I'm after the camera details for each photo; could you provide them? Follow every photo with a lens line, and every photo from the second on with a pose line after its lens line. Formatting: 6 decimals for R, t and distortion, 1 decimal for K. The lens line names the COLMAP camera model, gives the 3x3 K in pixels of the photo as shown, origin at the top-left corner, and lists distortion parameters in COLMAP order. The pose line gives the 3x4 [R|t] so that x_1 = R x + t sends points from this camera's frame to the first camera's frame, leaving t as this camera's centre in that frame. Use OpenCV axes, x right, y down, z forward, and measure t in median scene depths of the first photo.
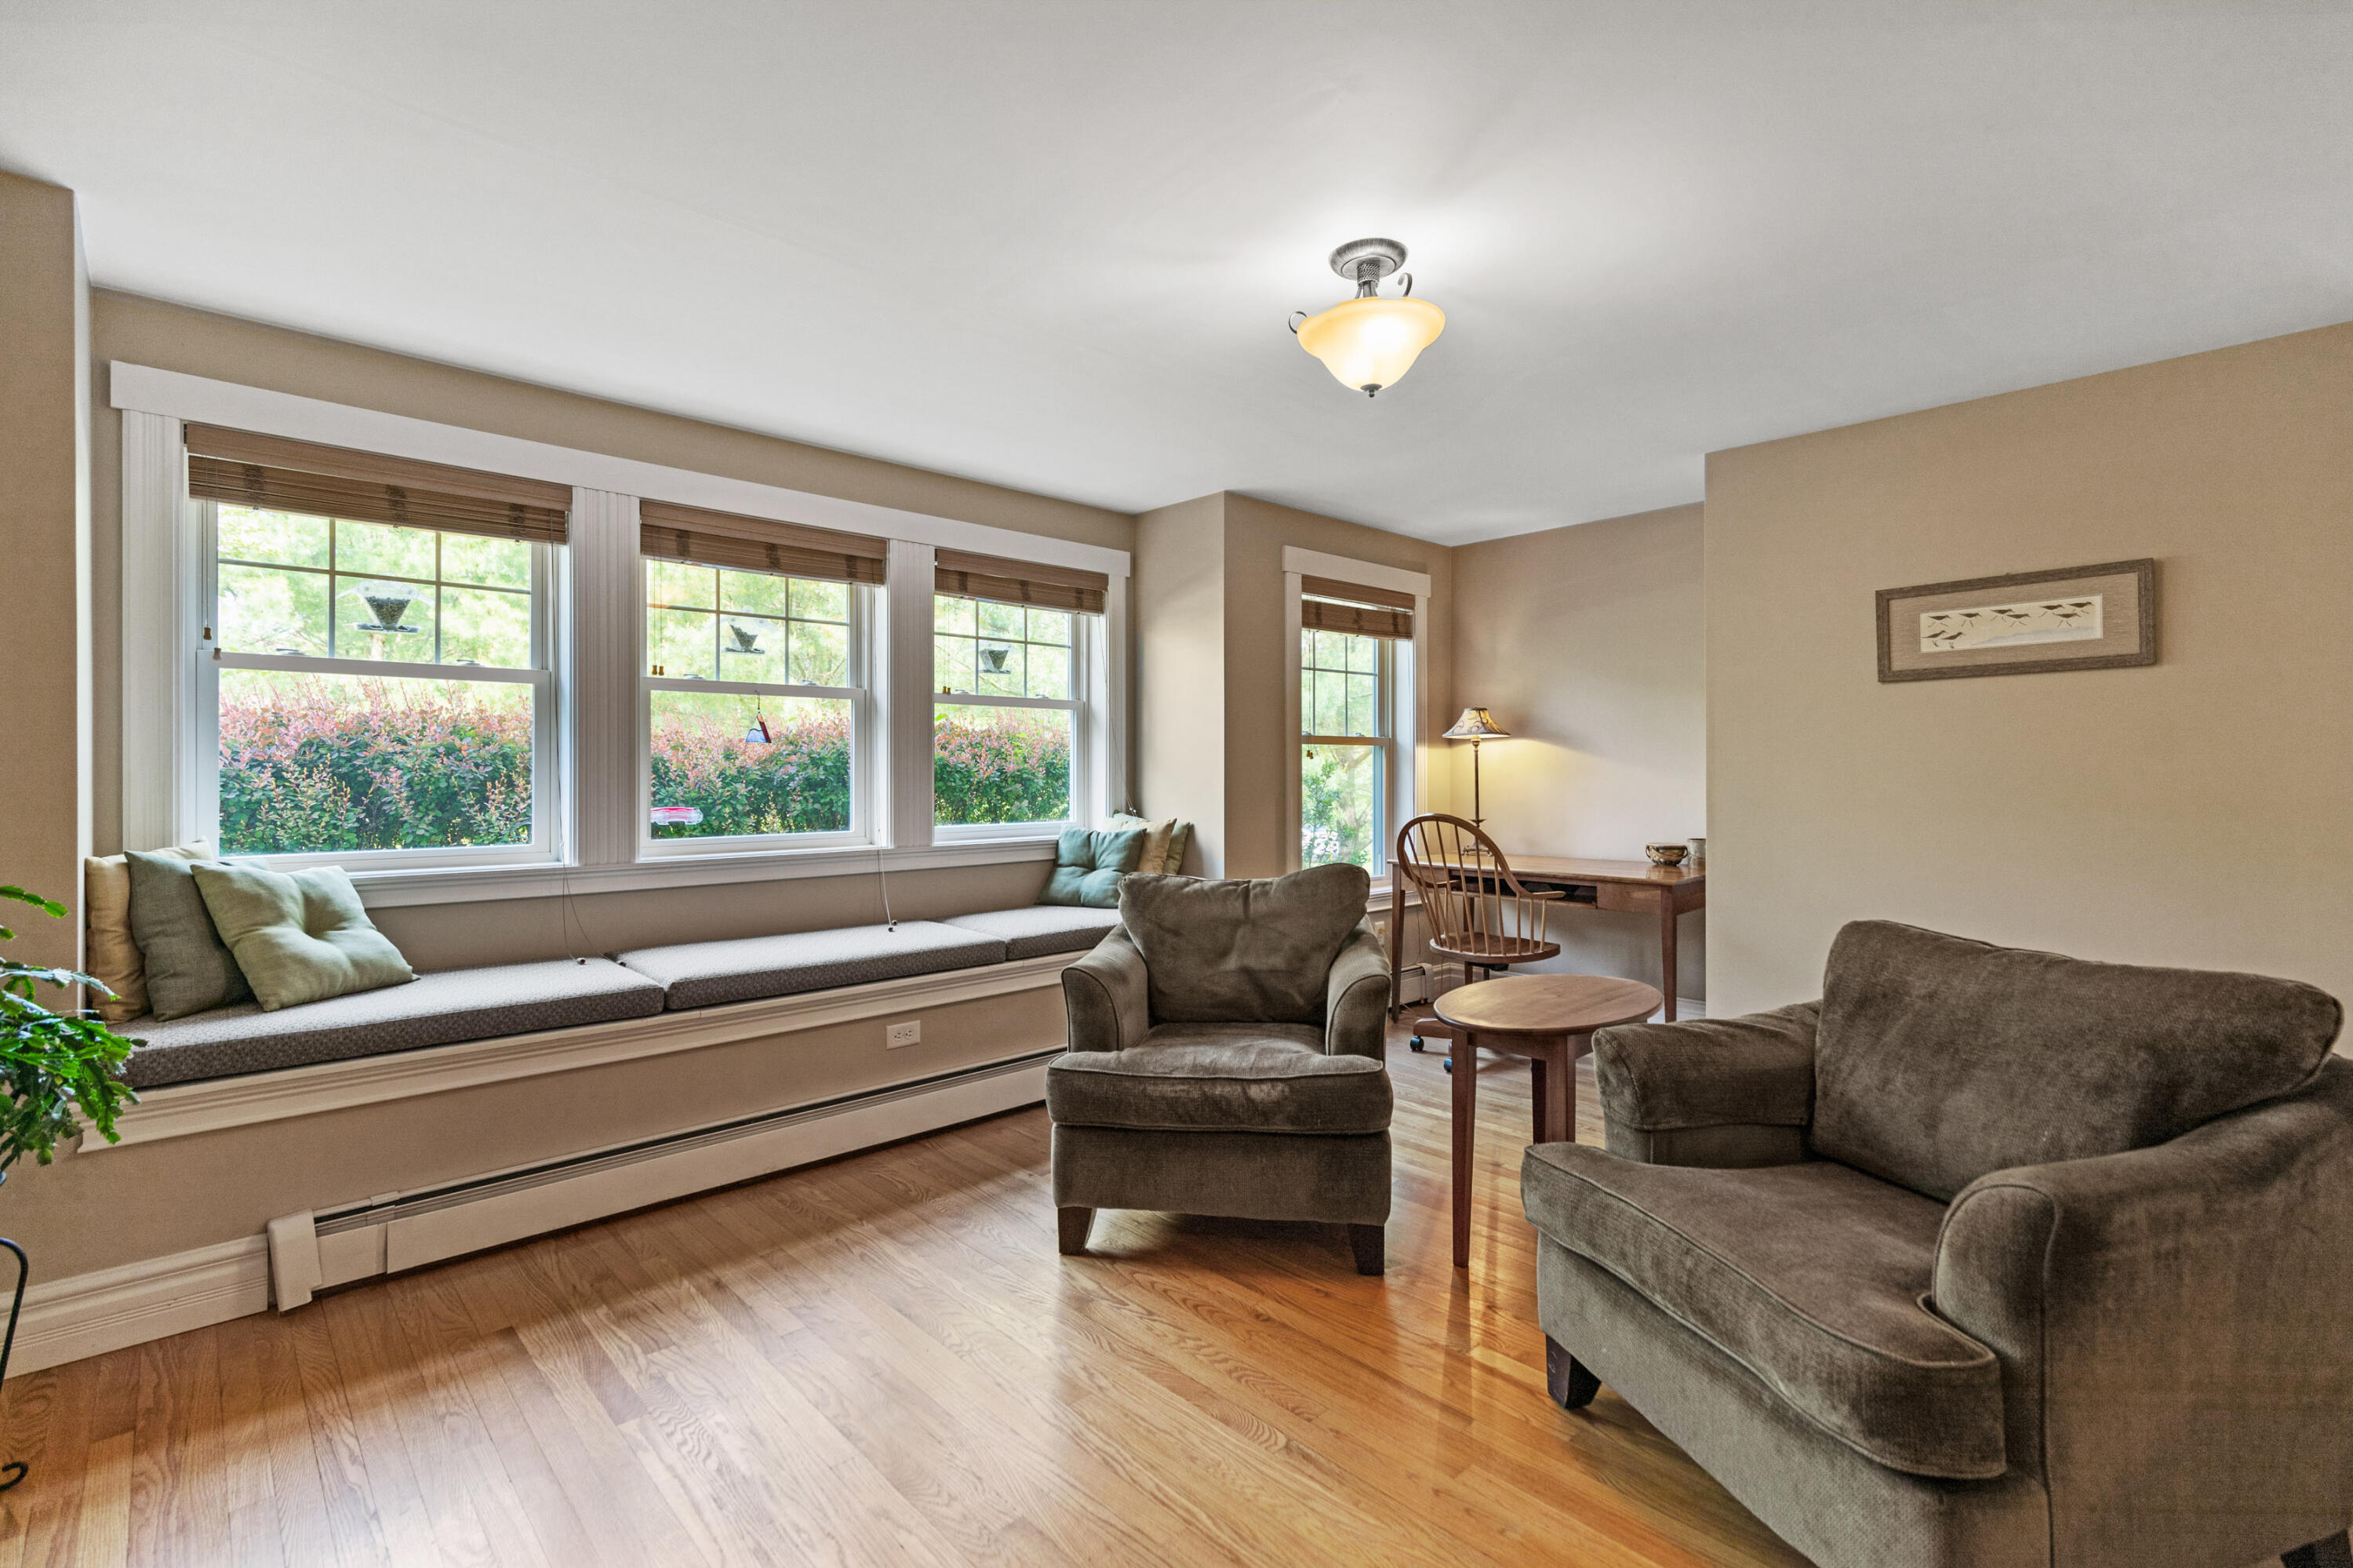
lens RADIAL K [[1060.6, 0, 1184.5], [0, 1060.6, 784.4], [0, 0, 1]] dist [0.010847, -0.001246]
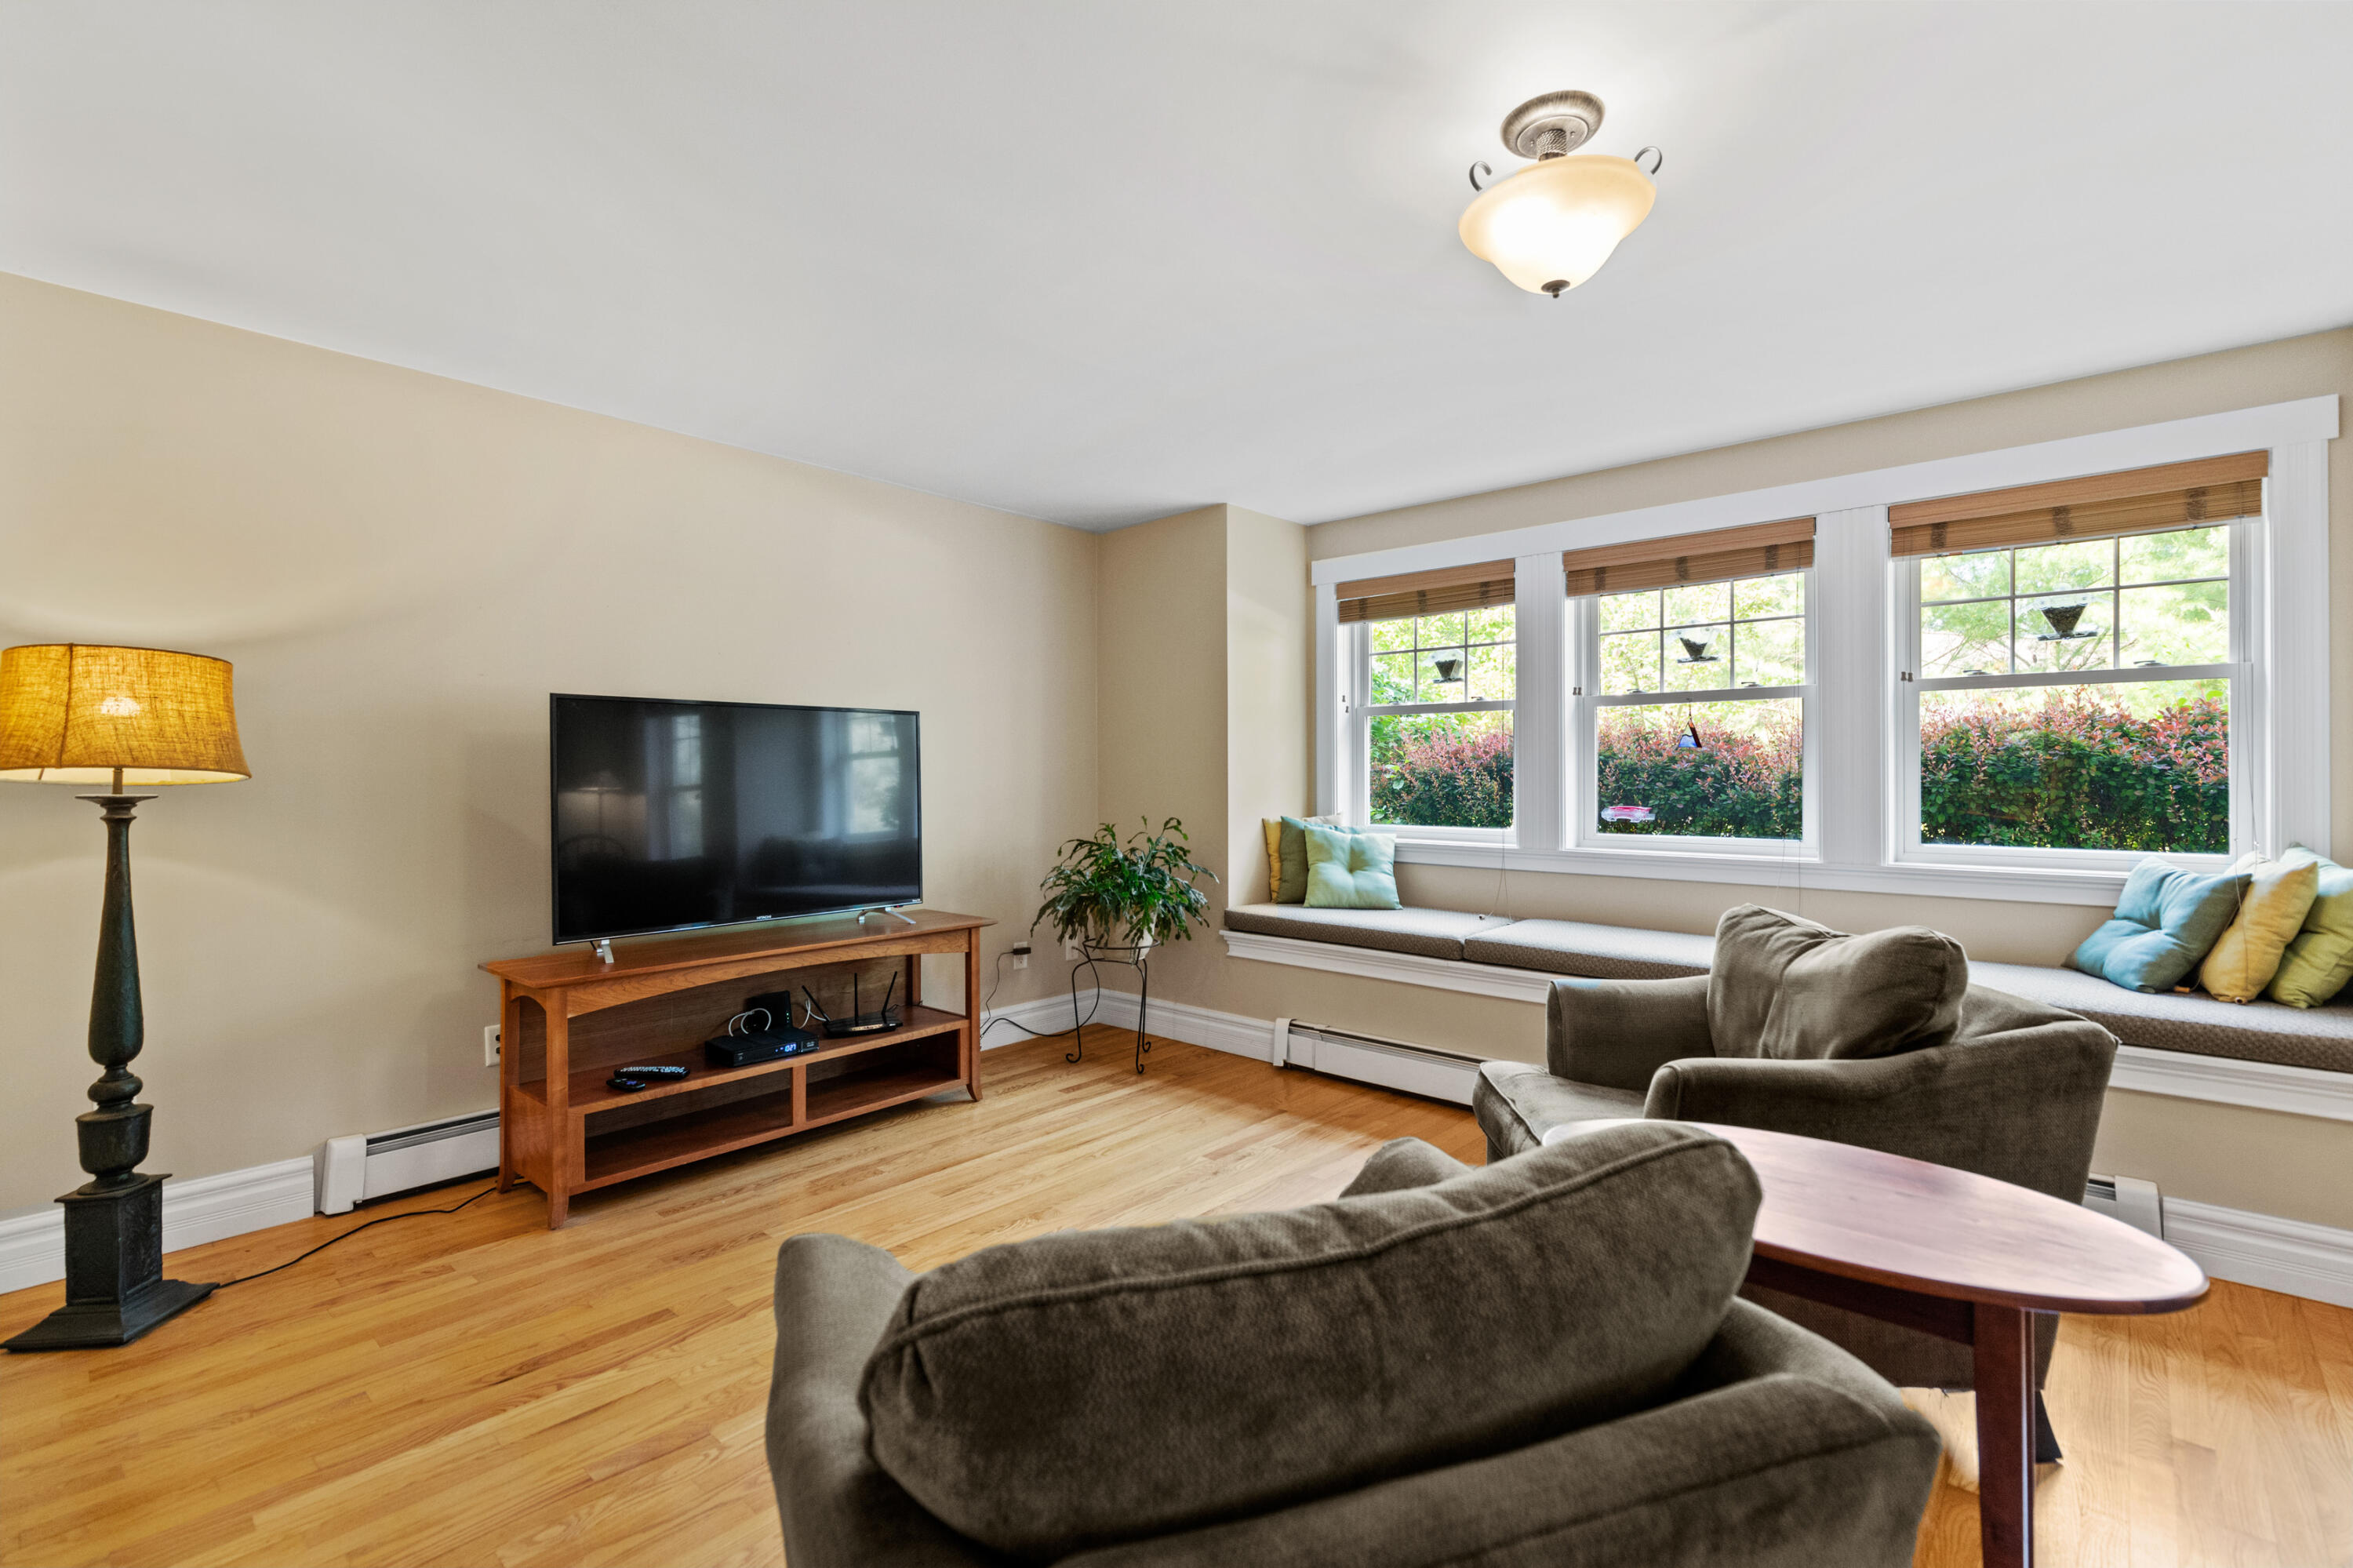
lens RADIAL K [[1060.6, 0, 1195.3], [0, 1060.6, 782.6], [0, 0, 1]] dist [0.010847, -0.001246]
pose [[0.080539, 0.003634, -0.996745, 0.665399], [-0.017640, 0.999842, 0.002220, 0.000832], [0.996595, 0.017404, 0.080590, 0.484213]]
